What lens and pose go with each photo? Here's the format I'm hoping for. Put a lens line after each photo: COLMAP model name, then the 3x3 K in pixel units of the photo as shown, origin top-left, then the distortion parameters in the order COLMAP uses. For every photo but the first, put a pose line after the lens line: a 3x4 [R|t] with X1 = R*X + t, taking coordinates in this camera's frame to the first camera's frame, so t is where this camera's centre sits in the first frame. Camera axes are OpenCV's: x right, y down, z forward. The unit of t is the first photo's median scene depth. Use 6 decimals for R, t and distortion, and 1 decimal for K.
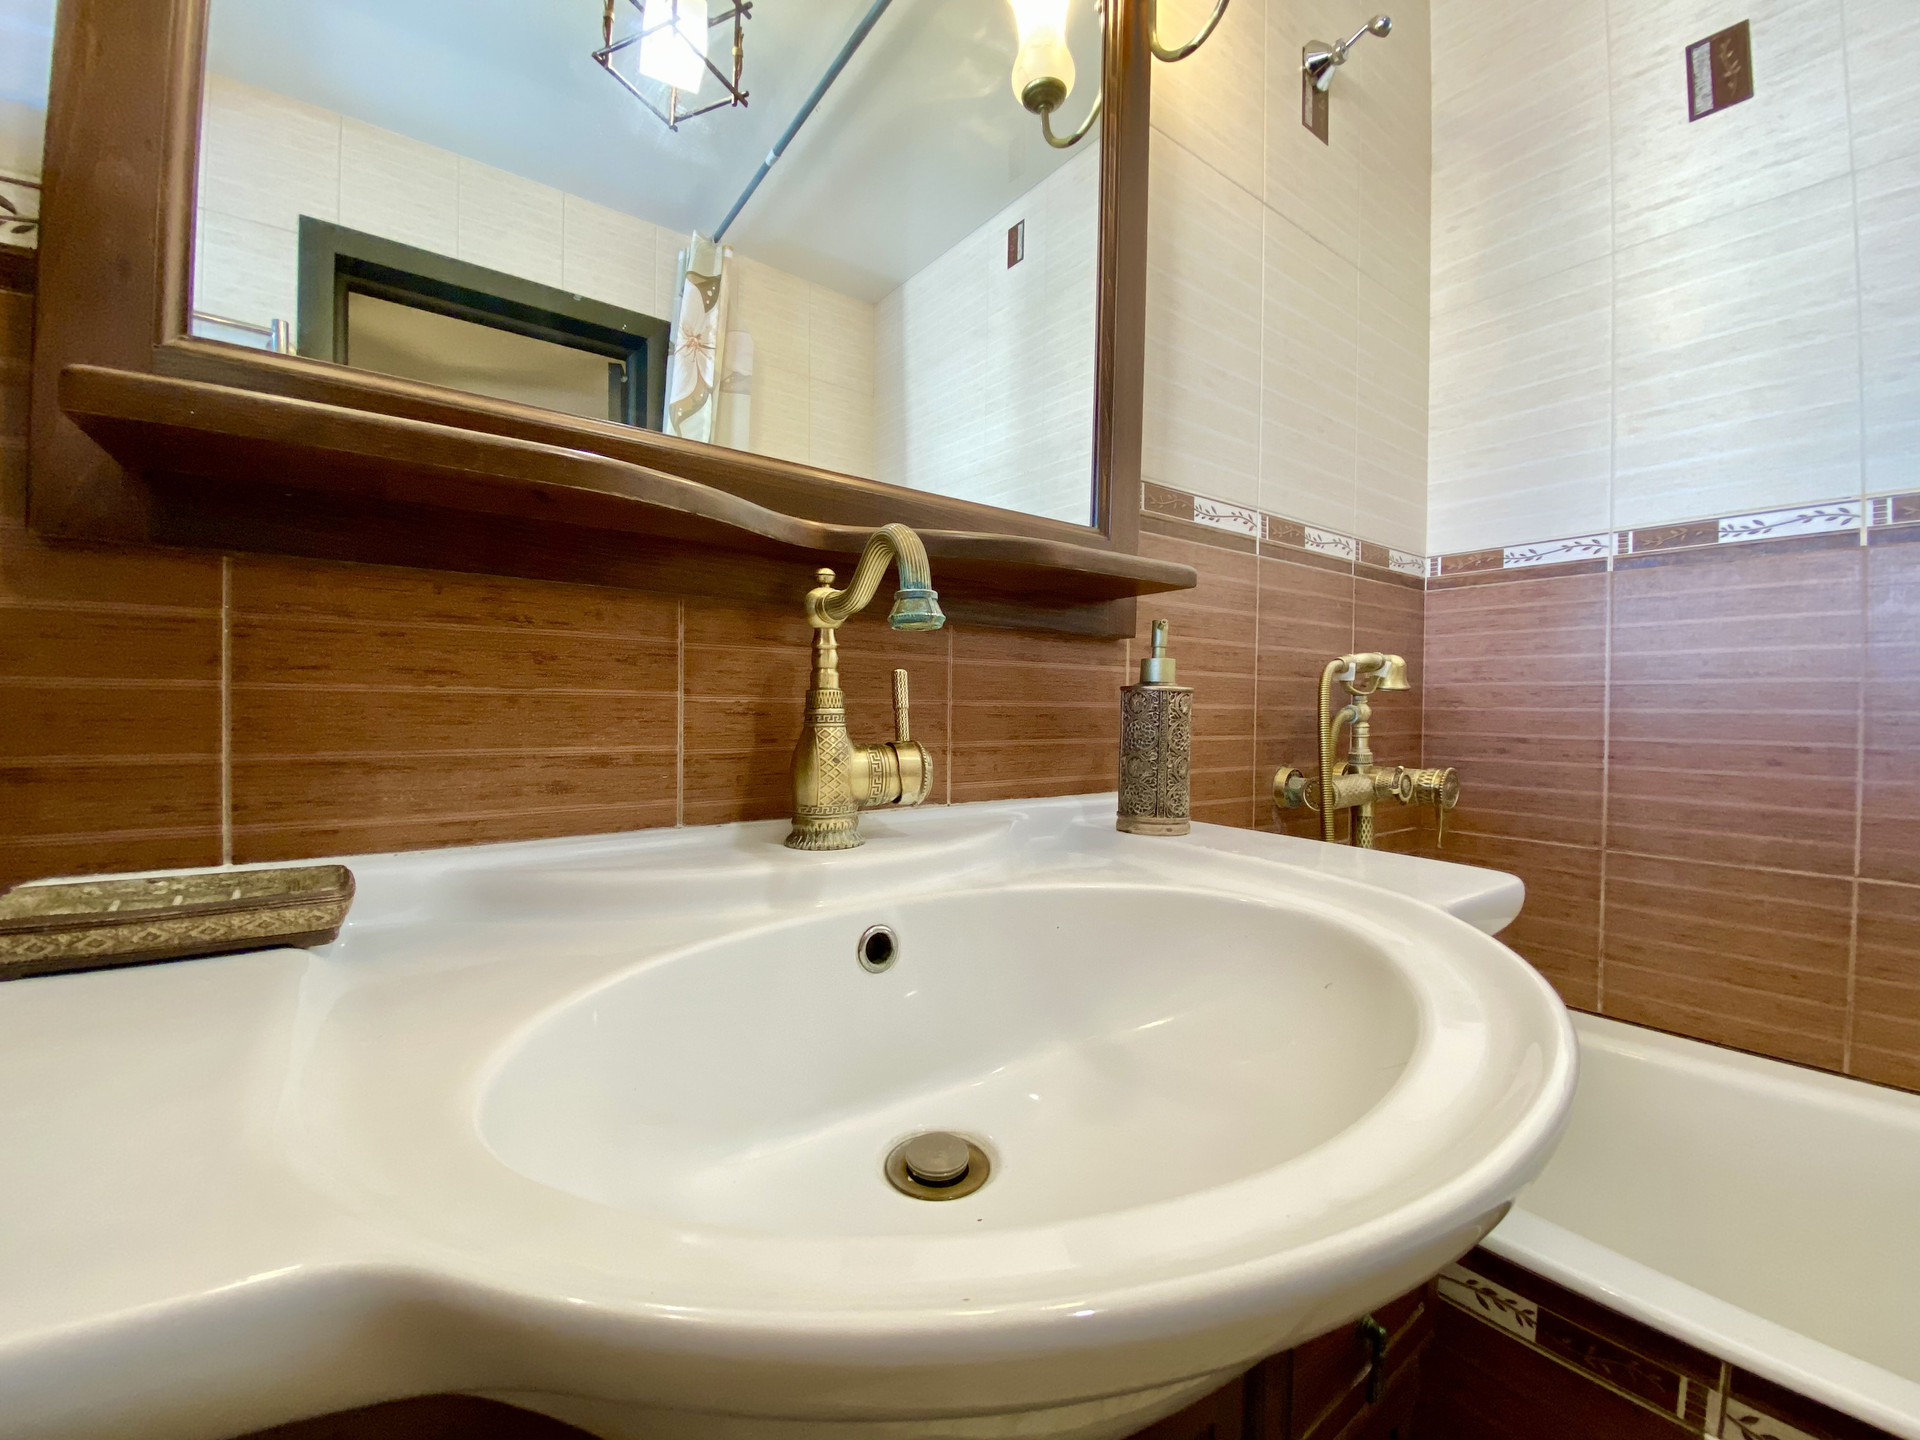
lens RADIAL K [[777.9, 0, 962.6], [0, 777.9, 717.1], [0, 0, 1]] dist [0.011895, -0.017211]
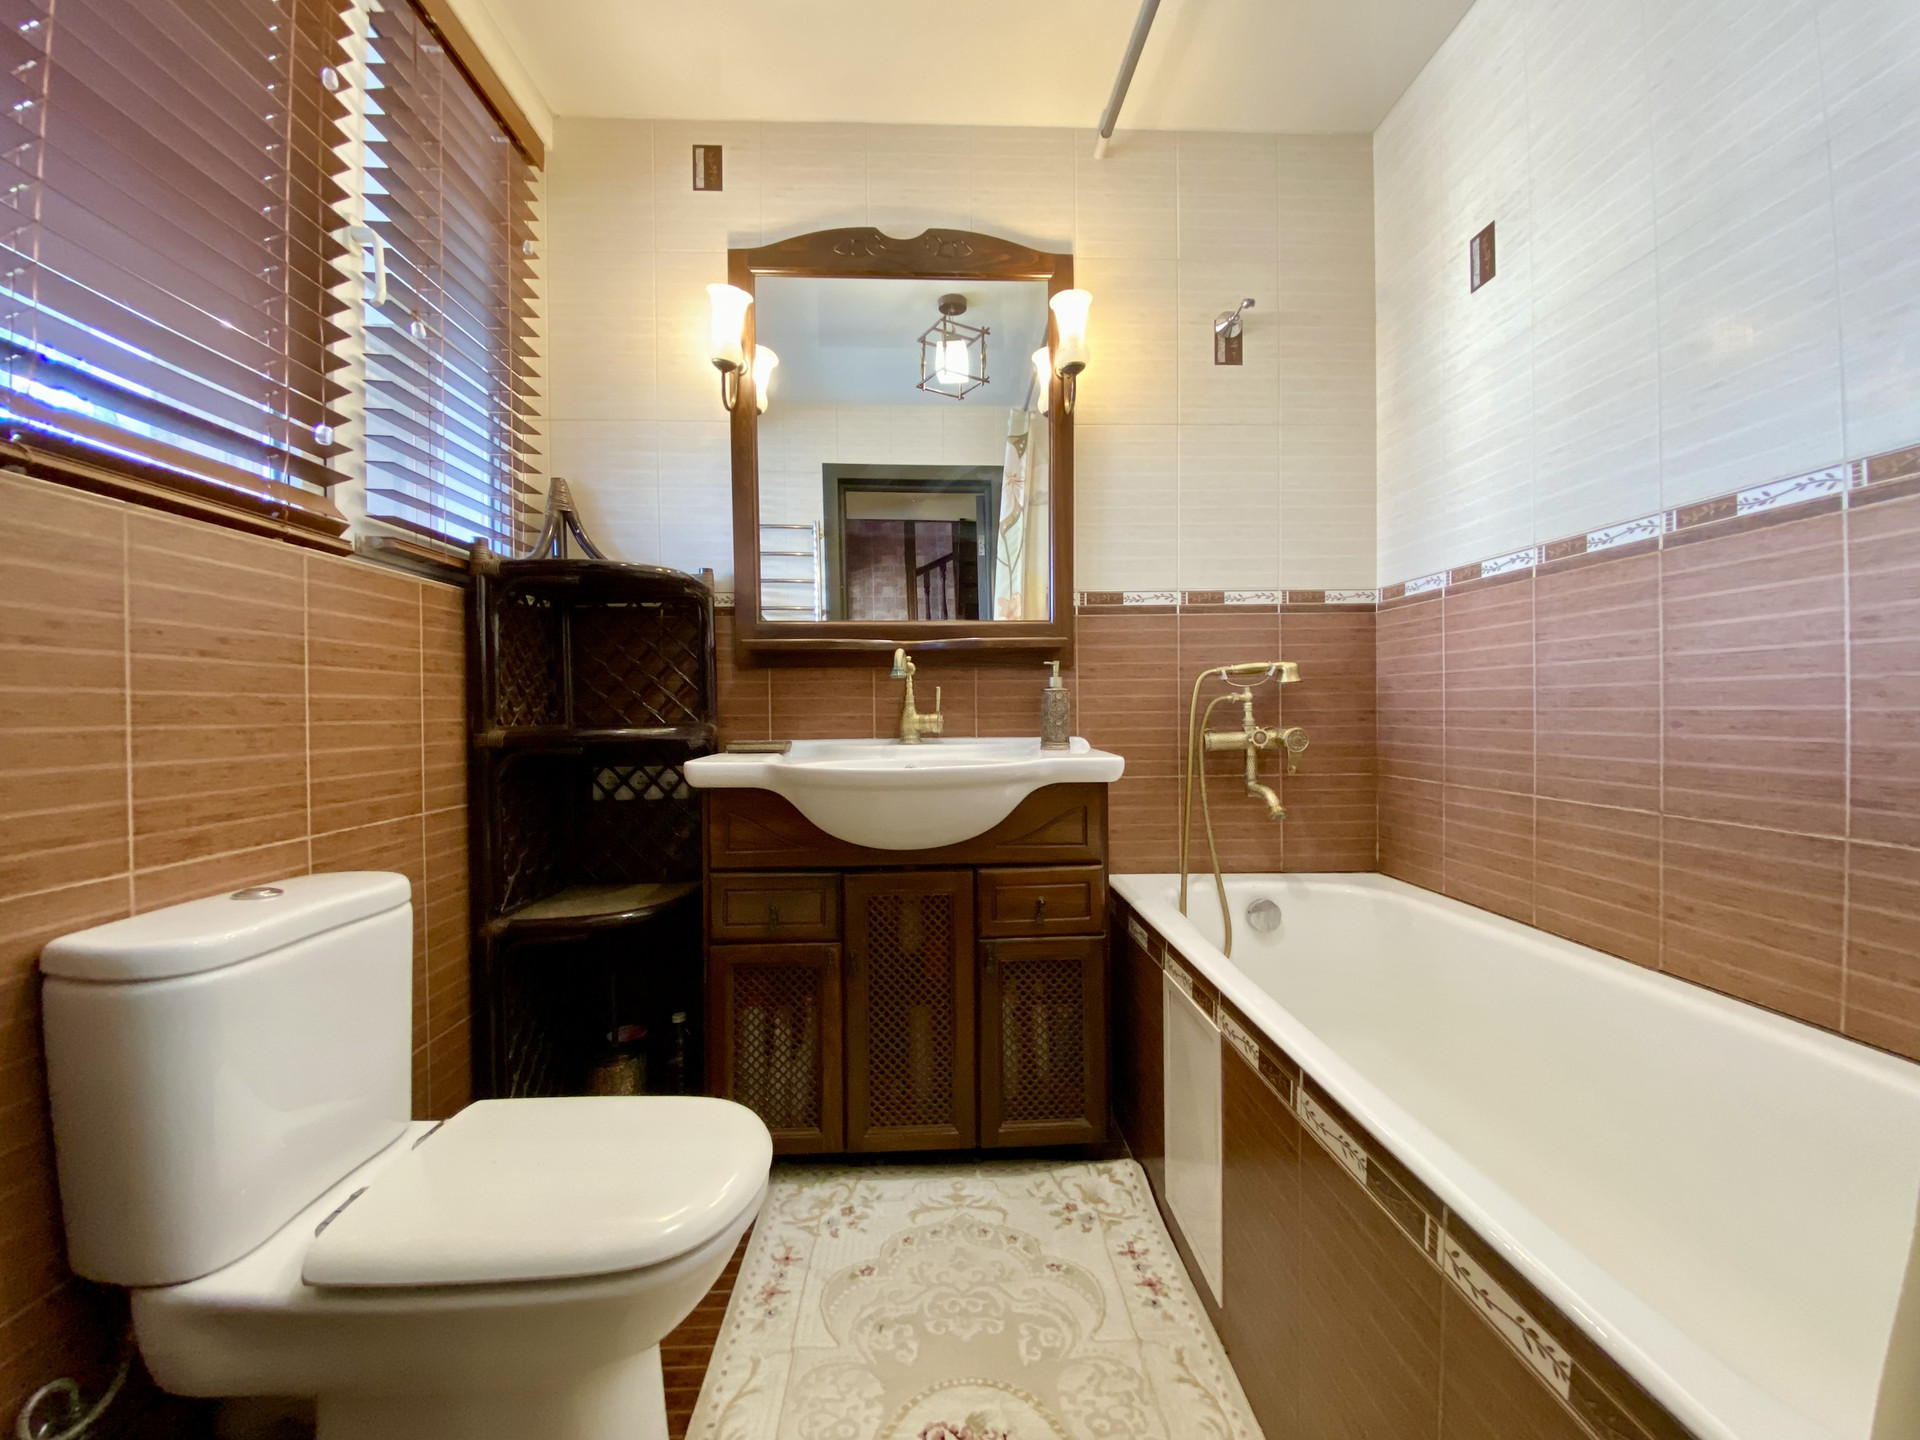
lens RADIAL K [[777.9, 0, 962.6], [0, 777.9, 717.1], [0, 0, 1]] dist [0.011895, -0.017211]
pose [[0.829270, -0.015680, -0.558628, 0.950198], [0.013372, 0.999877, -0.008215, 0.045056], [0.558688, -0.000658, 0.829378, -0.803566]]
